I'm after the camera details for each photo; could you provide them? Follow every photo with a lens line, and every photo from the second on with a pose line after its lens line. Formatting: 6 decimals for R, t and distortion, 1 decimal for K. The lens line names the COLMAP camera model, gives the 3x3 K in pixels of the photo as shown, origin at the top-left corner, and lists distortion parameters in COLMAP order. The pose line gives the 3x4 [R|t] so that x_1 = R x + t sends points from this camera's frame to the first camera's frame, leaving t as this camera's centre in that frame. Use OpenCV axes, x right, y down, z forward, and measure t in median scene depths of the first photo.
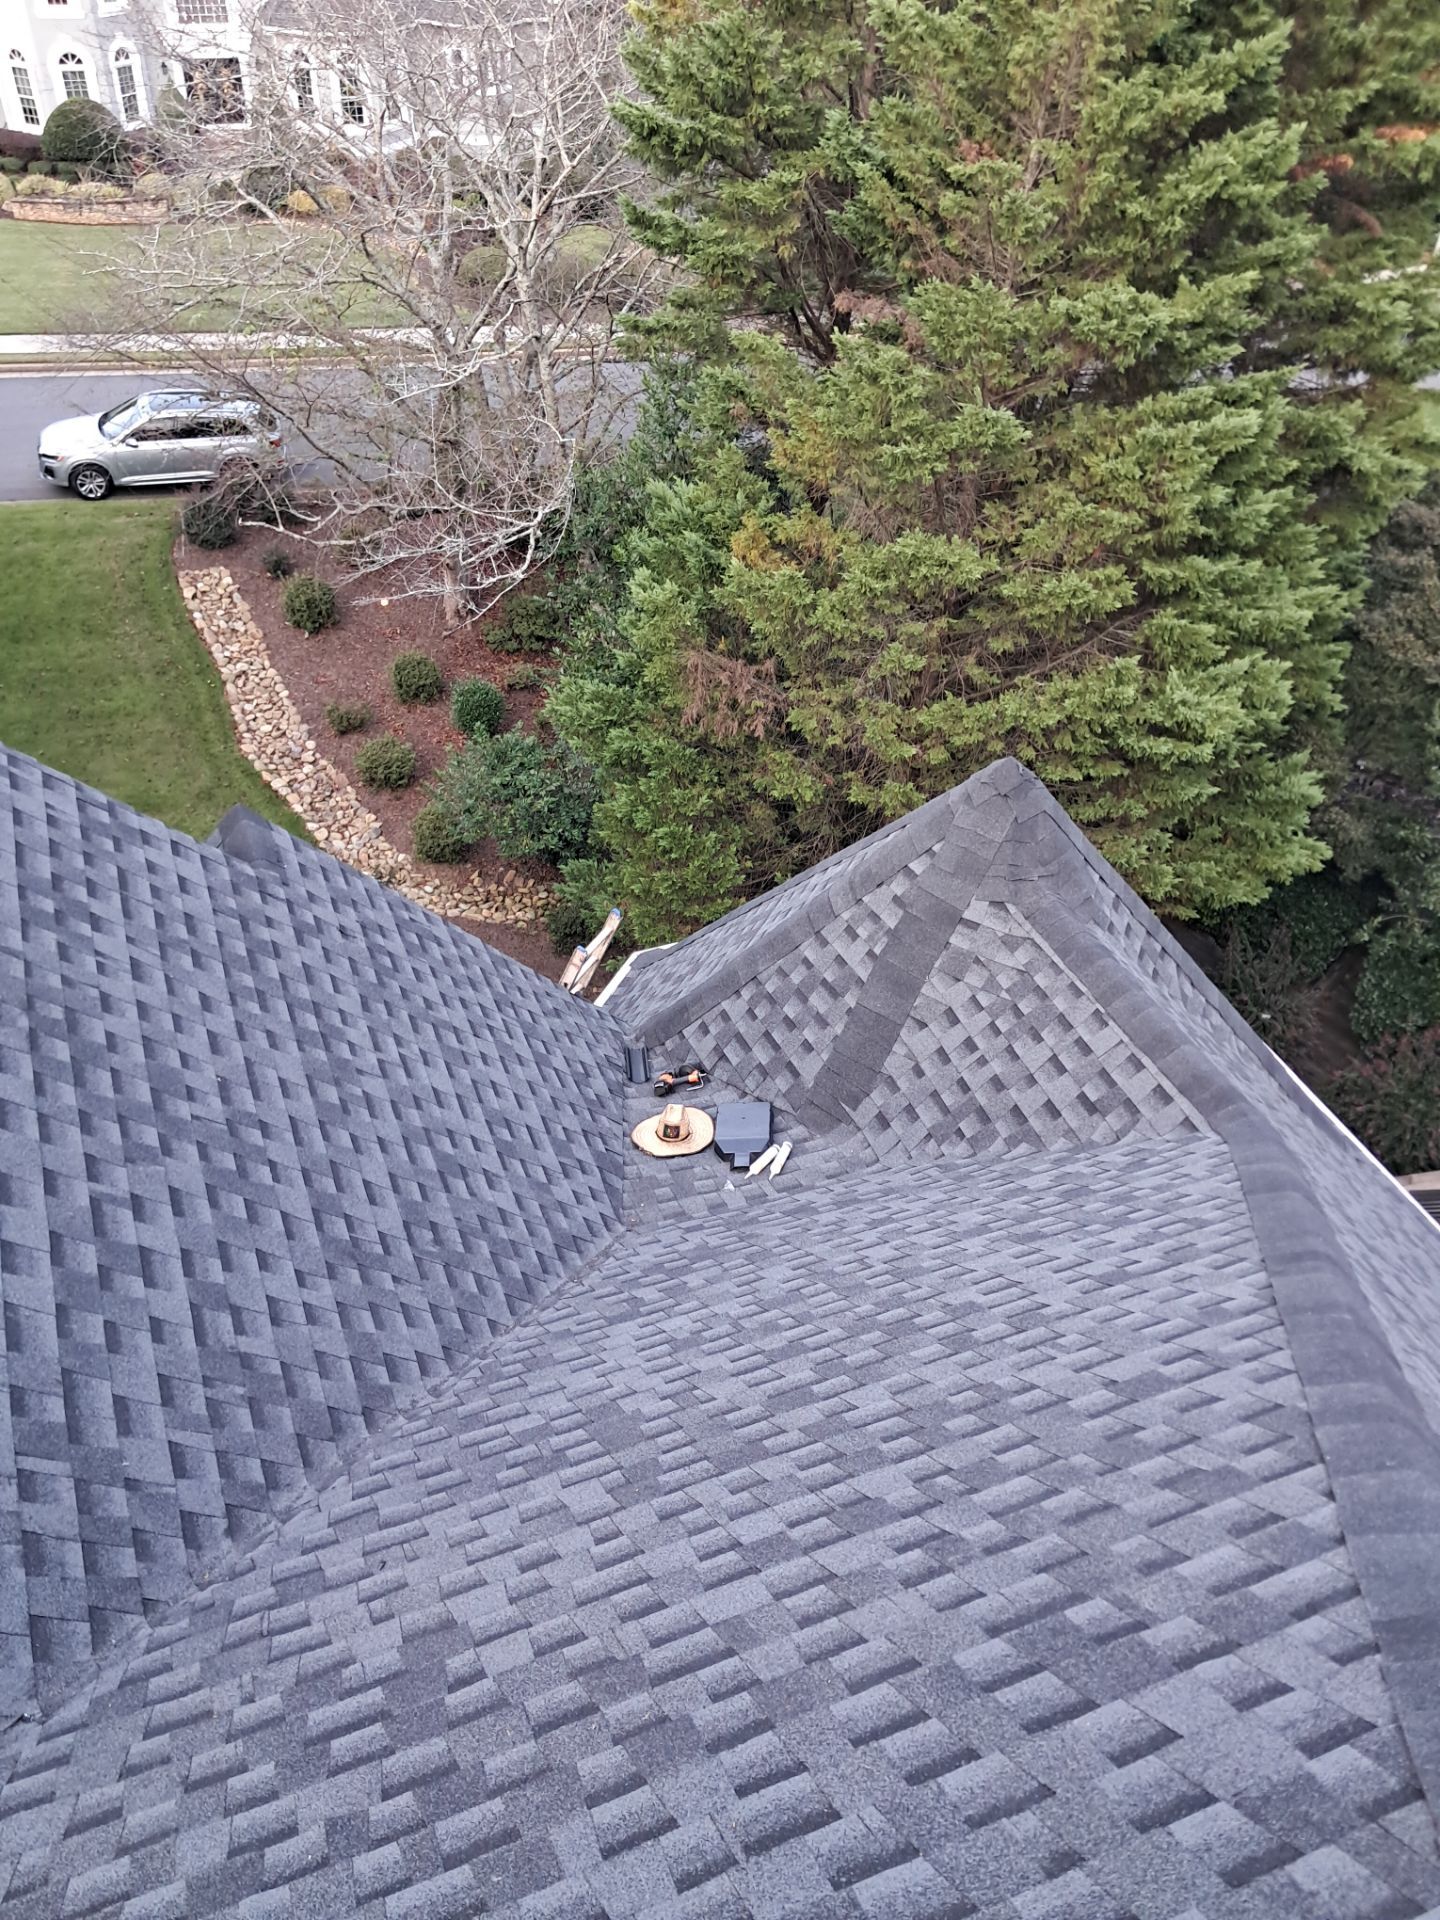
lens RADIAL K [[1493.4, 0, 713.4], [0, 1493.4, 955.5], [0, 0, 1]] dist [0.023233, -0.034510]
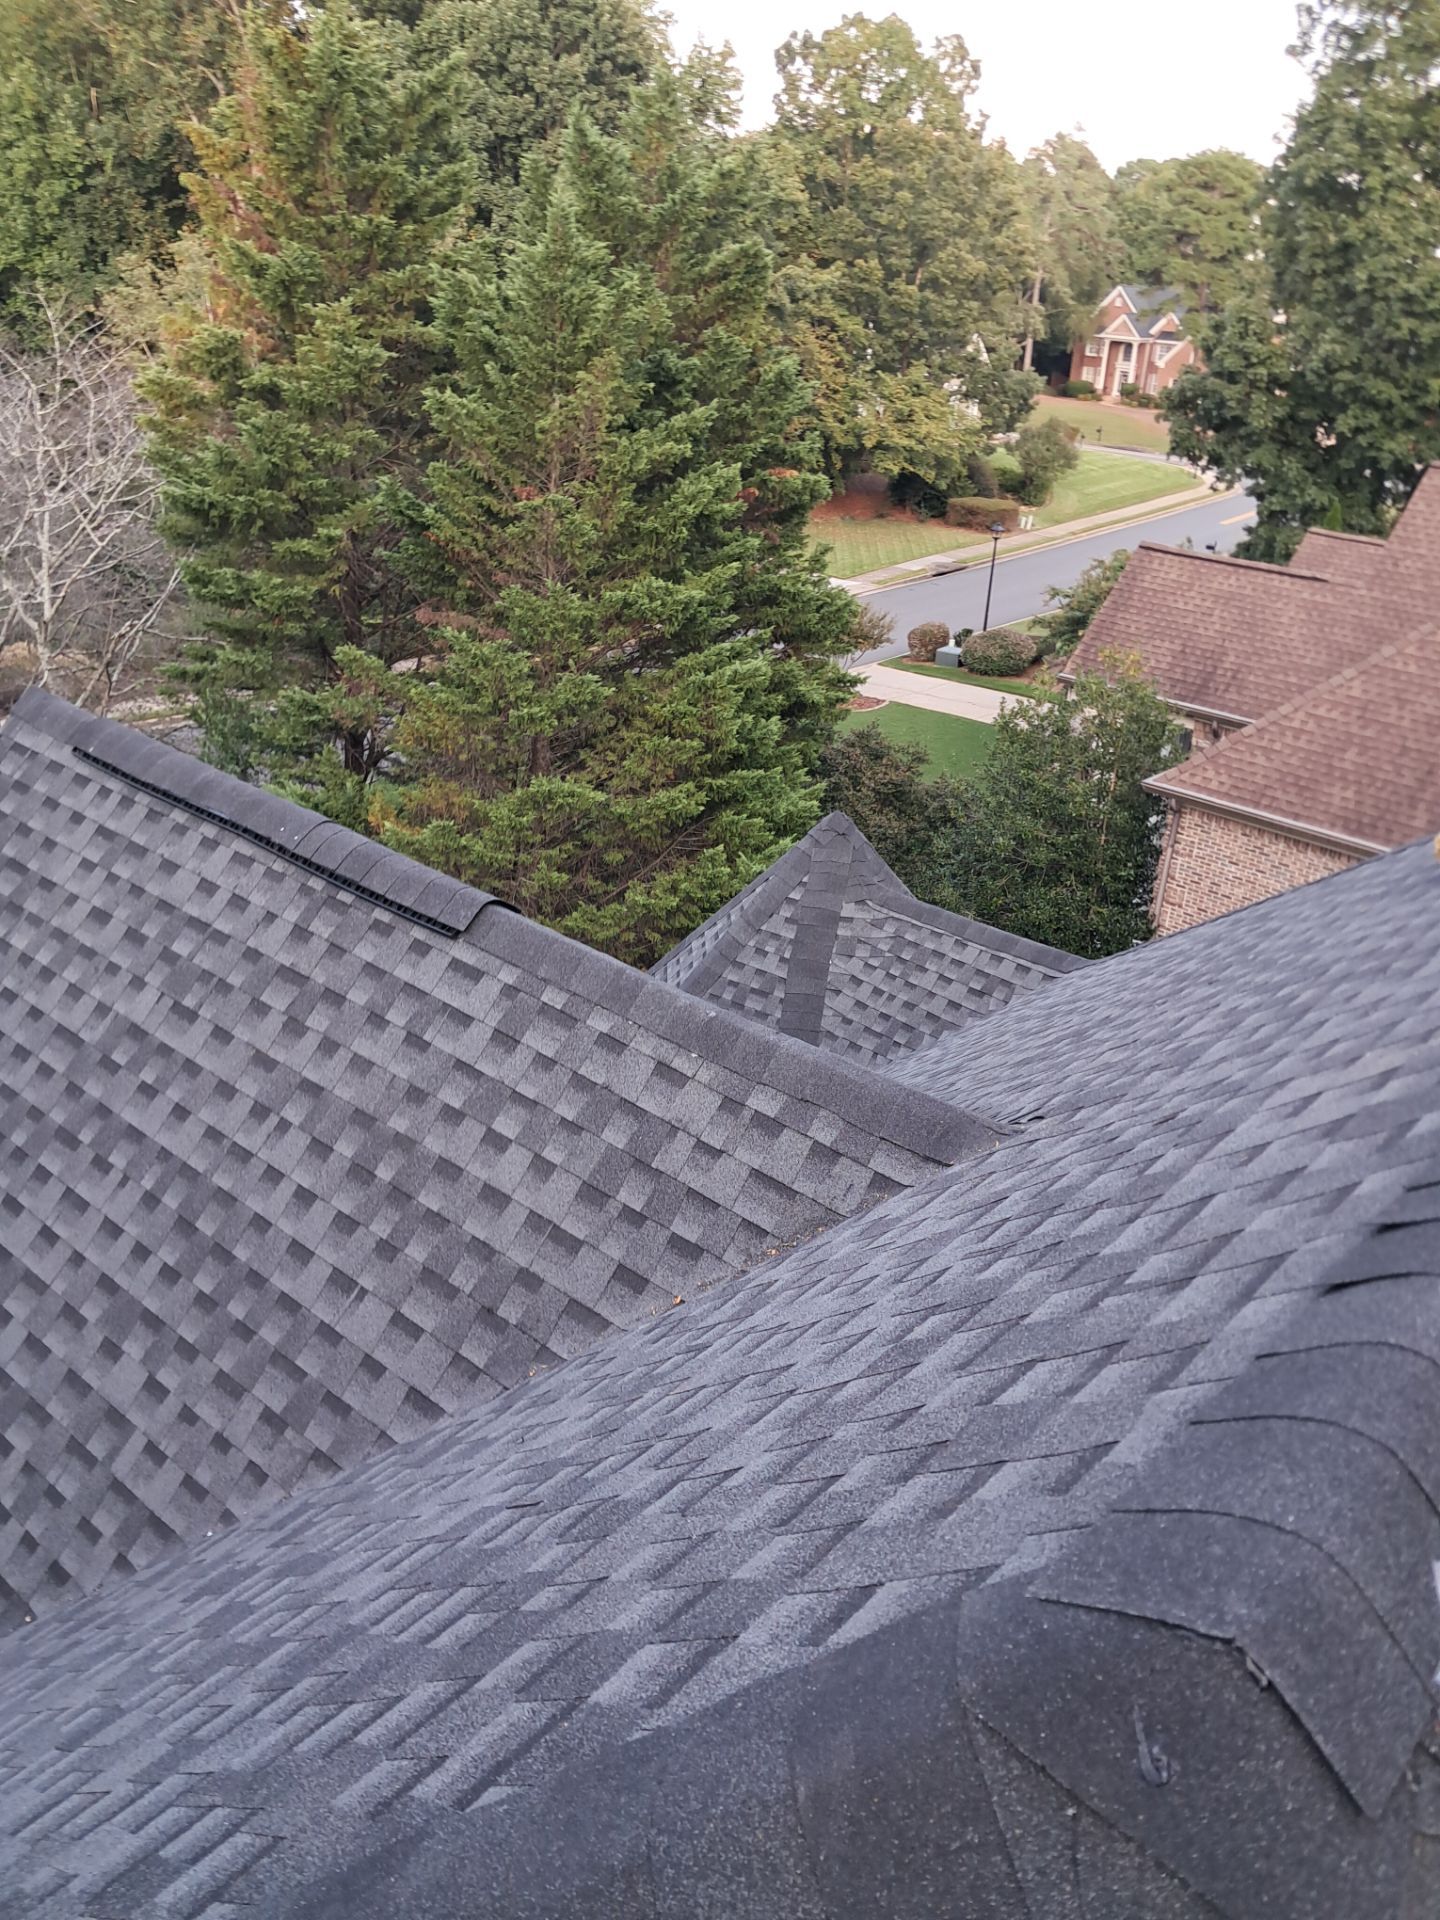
lens RADIAL K [[1502.1, 0, 724.0], [0, 1502.1, 967.4], [0, 0, 1]] dist [0.015682, -0.040920]
pose [[0.889132, -0.183338, 0.419323, -0.533388], [0.273544, 0.947468, -0.165765, 0.223212], [-0.366904, 0.262090, 0.892575, -0.242213]]
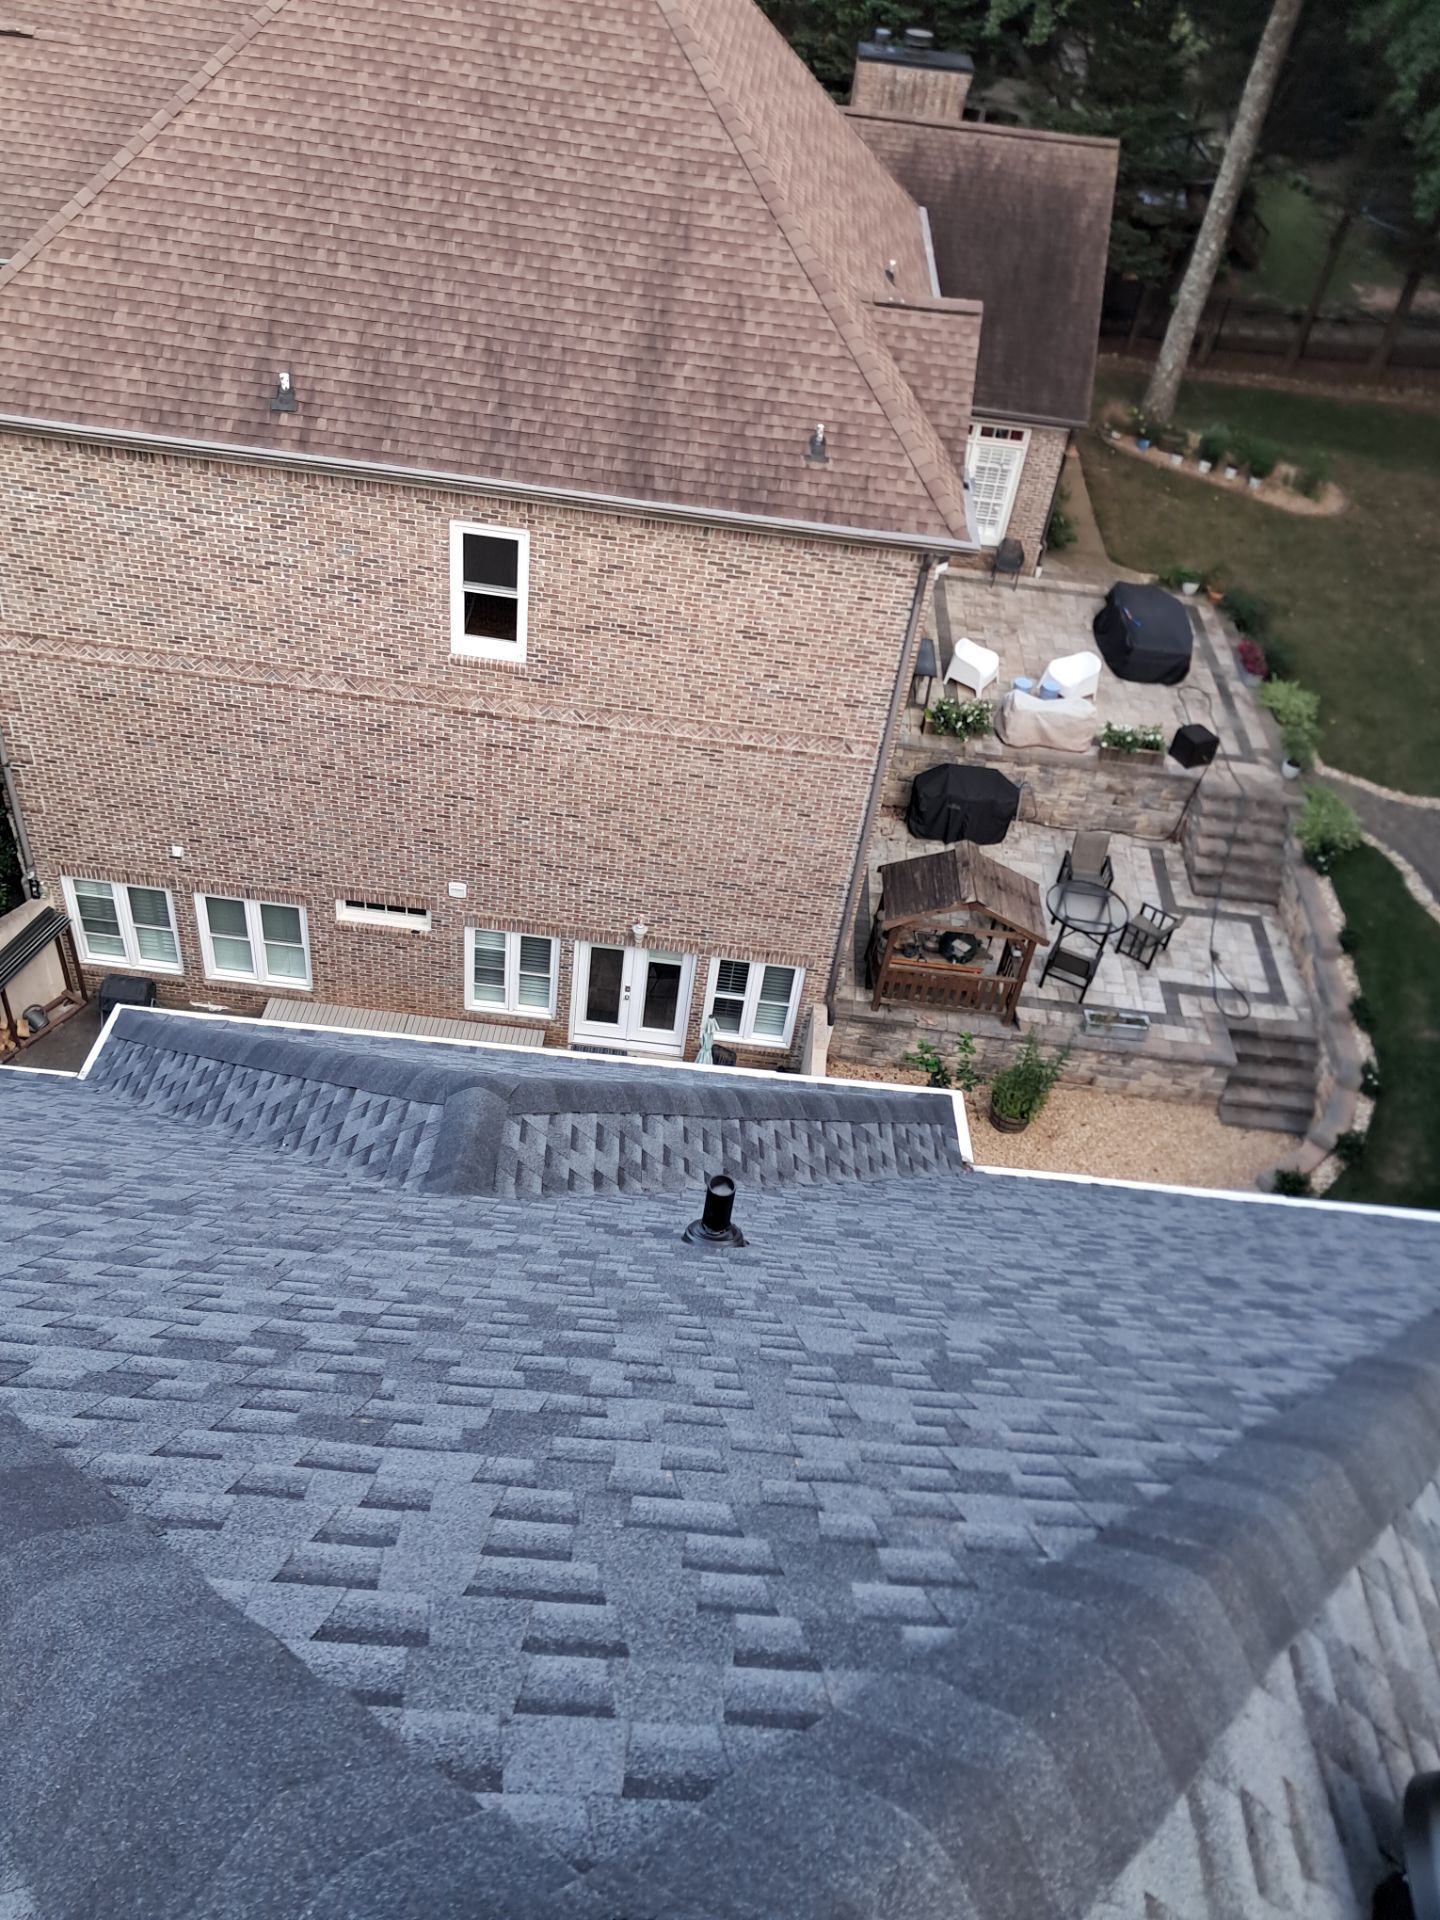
lens RADIAL K [[1493.4, 0, 706.3], [0, 1493.4, 947.8], [0, 0, 1]] dist [0.023233, -0.034510]
pose [[0.404461, -0.595033, 0.694512, 0.066587], [0.509954, 0.777119, 0.368827, 0.040494], [-0.759183, 0.204993, 0.617754, -0.044675]]
